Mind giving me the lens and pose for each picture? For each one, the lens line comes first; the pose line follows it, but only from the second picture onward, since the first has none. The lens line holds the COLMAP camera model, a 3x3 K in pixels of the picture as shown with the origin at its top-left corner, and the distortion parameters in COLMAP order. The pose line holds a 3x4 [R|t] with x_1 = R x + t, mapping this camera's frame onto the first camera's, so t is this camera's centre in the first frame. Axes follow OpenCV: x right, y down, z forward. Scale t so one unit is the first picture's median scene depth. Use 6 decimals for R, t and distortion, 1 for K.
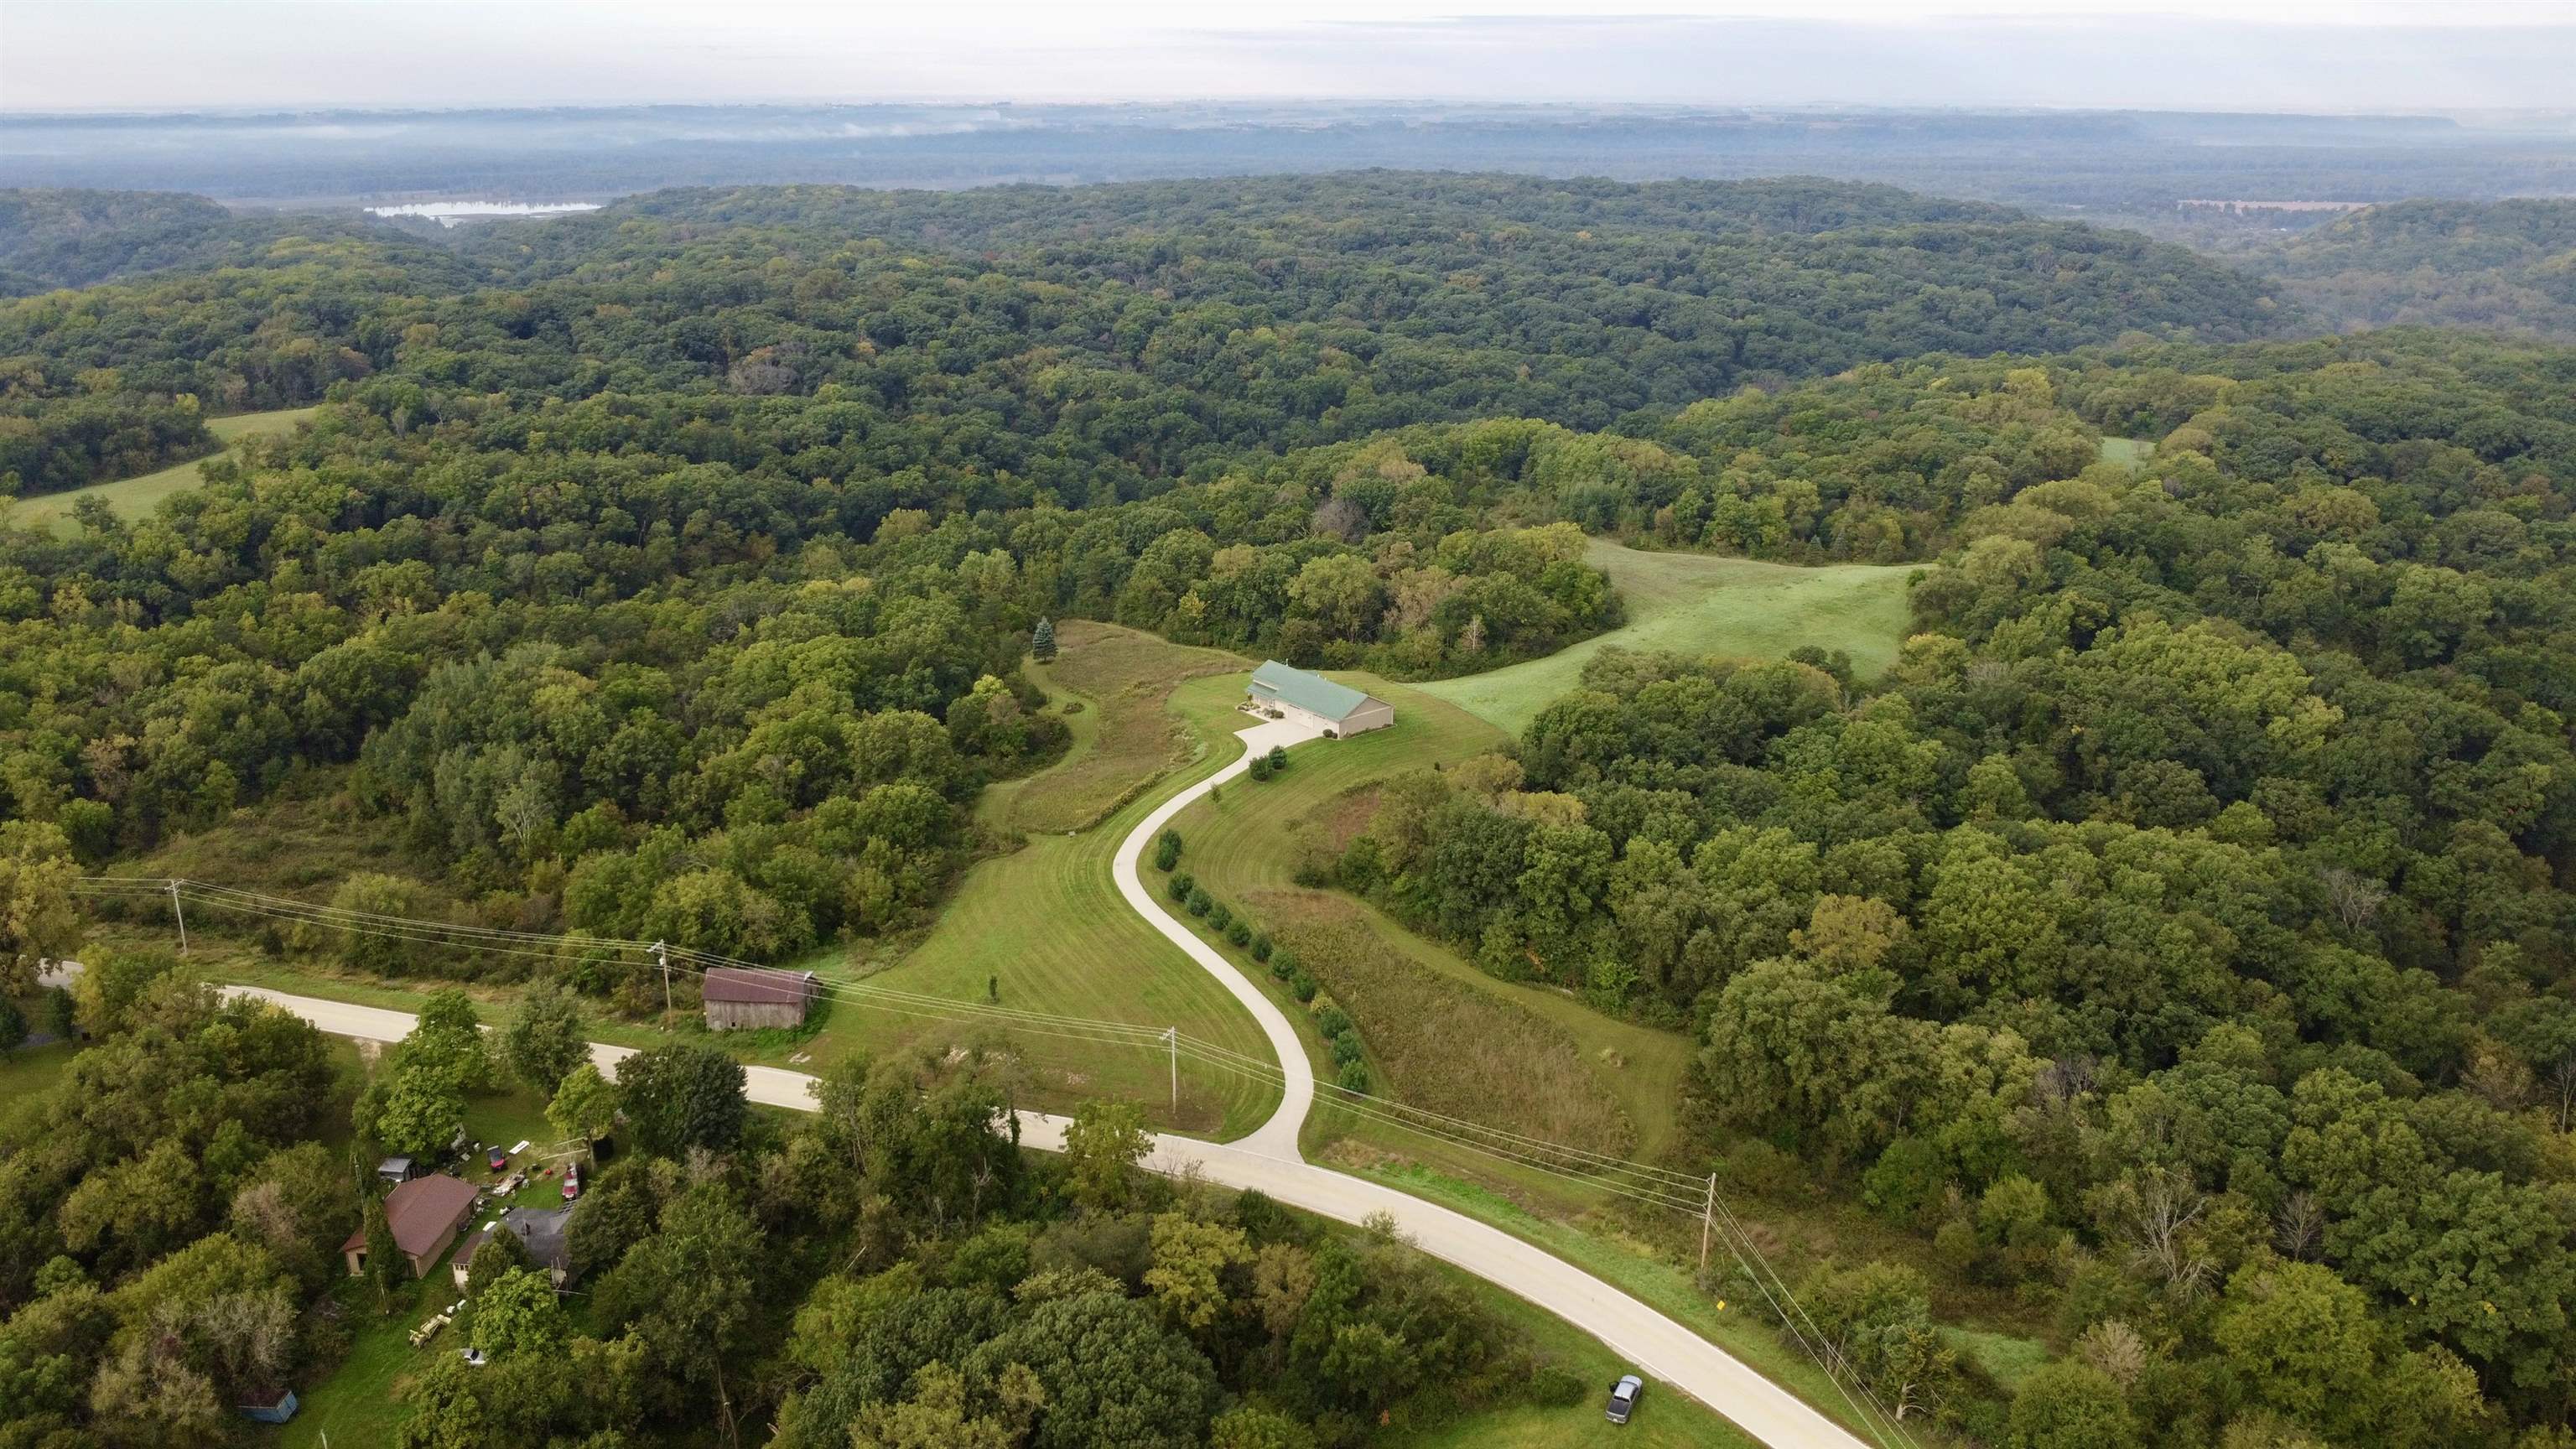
lens RADIAL K [[1868.9, 0, 1285.2], [0, 1868.9, 735.6], [0, 0, 1]] dist [-0.025352, -0.018008]
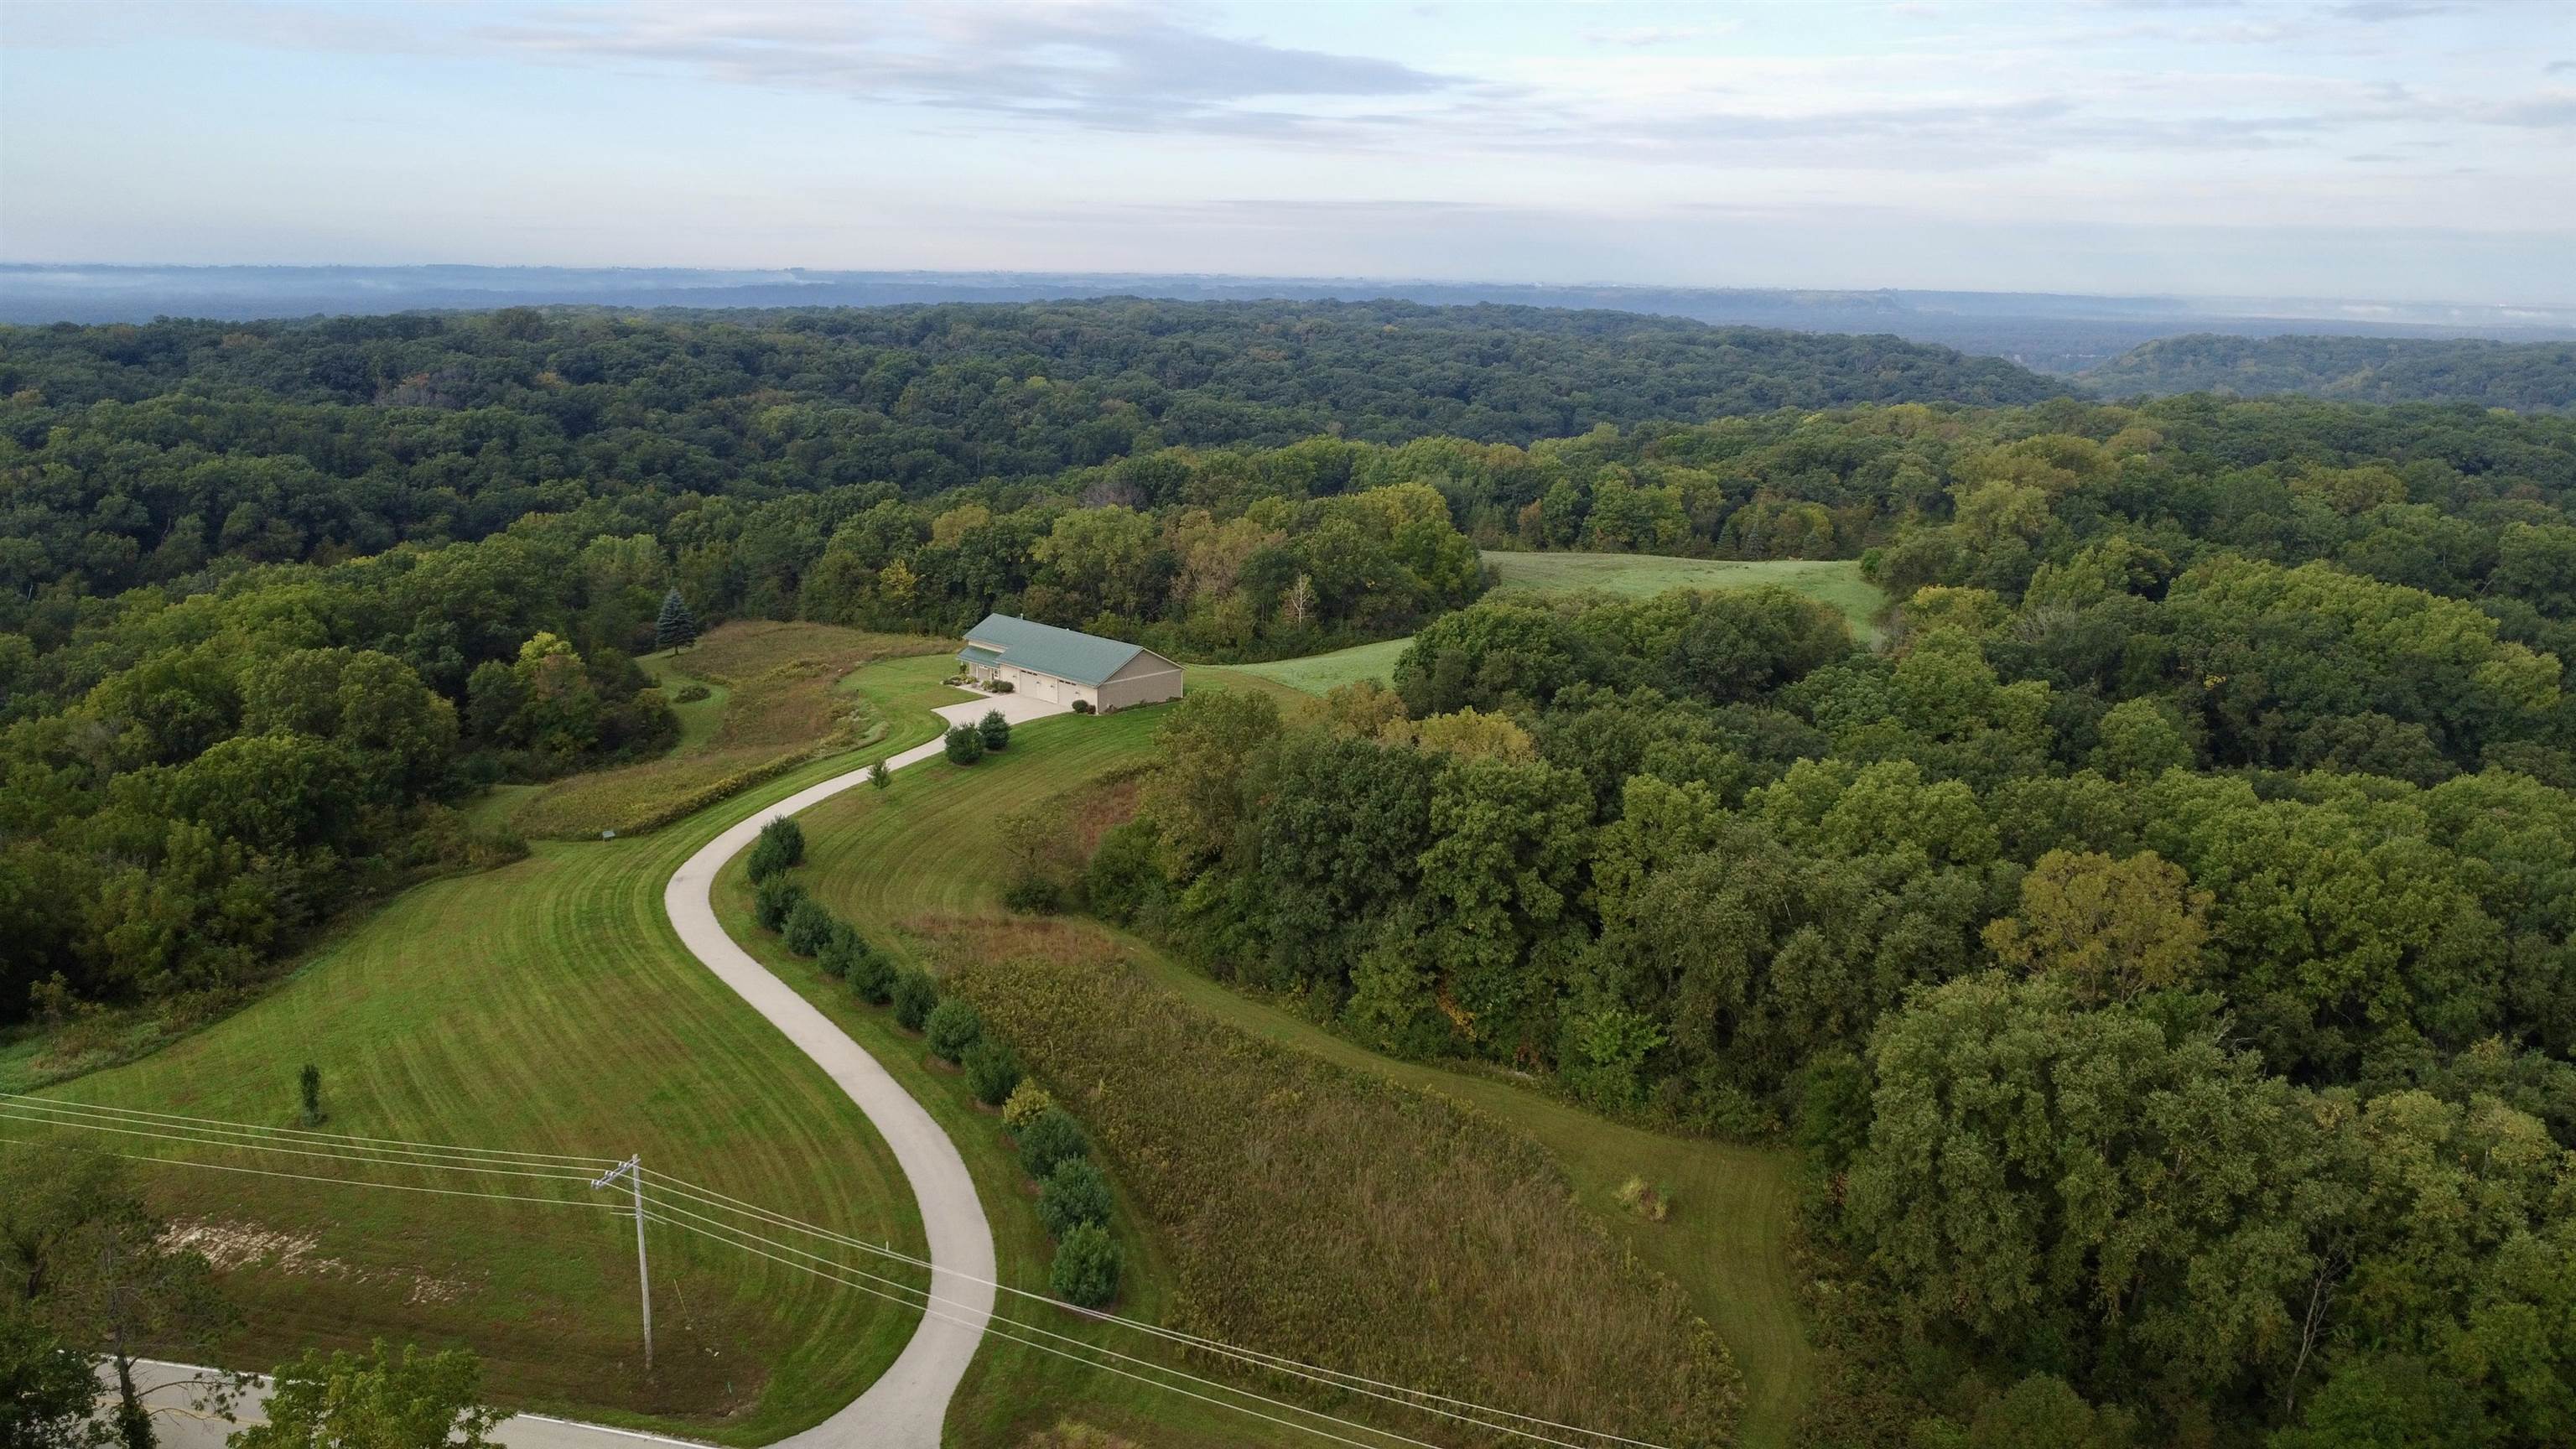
lens RADIAL K [[1868.9, 0, 1277.7], [0, 1868.9, 720.5], [0, 0, 1]] dist [-0.025352, -0.018008]
pose [[0.994788, -0.010259, 0.101447, 0.025085], [0.020184, 0.995051, -0.097291, 0.066419], [-0.099947, 0.098832, 0.990072, 0.367222]]
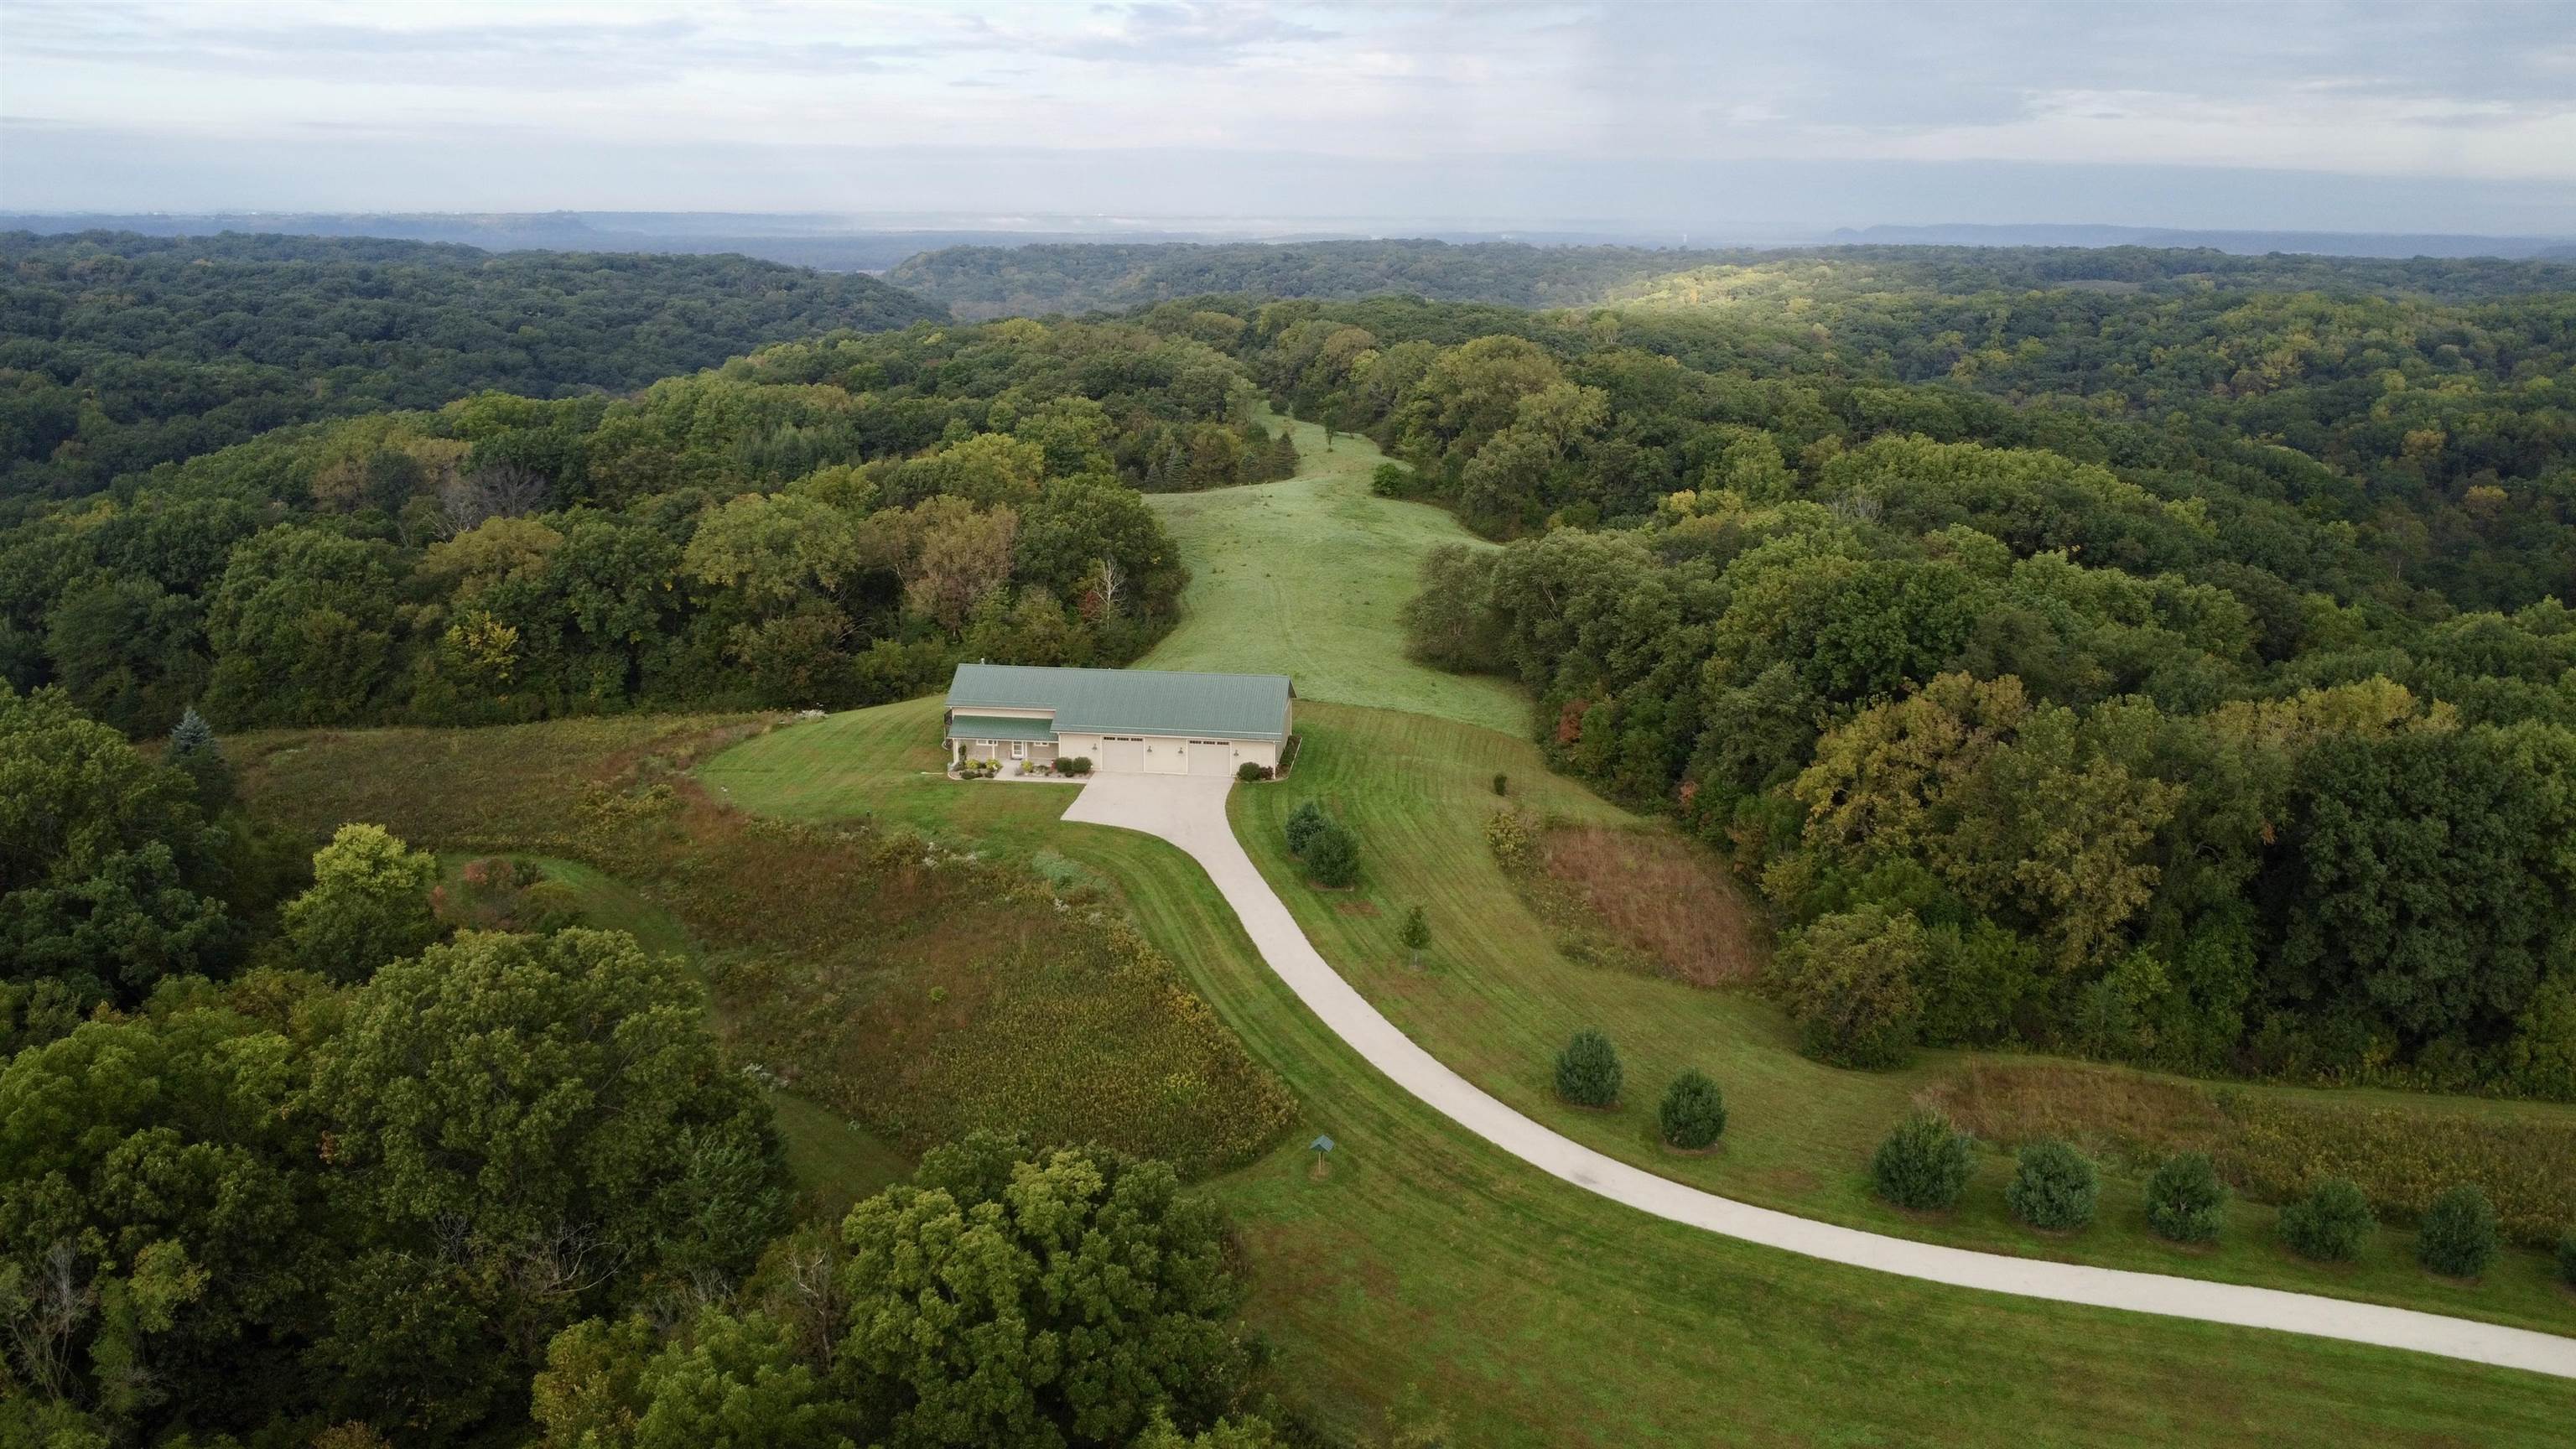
lens RADIAL K [[1868.9, 0, 1283.4], [0, 1868.9, 720.2], [0, 0, 1]] dist [-0.025352, -0.018008]
pose [[0.711780, -0.179259, 0.679143, -0.275241], [0.222126, 0.974711, 0.024474, -0.022547], [-0.666355, 0.133435, 0.733598, 0.661582]]
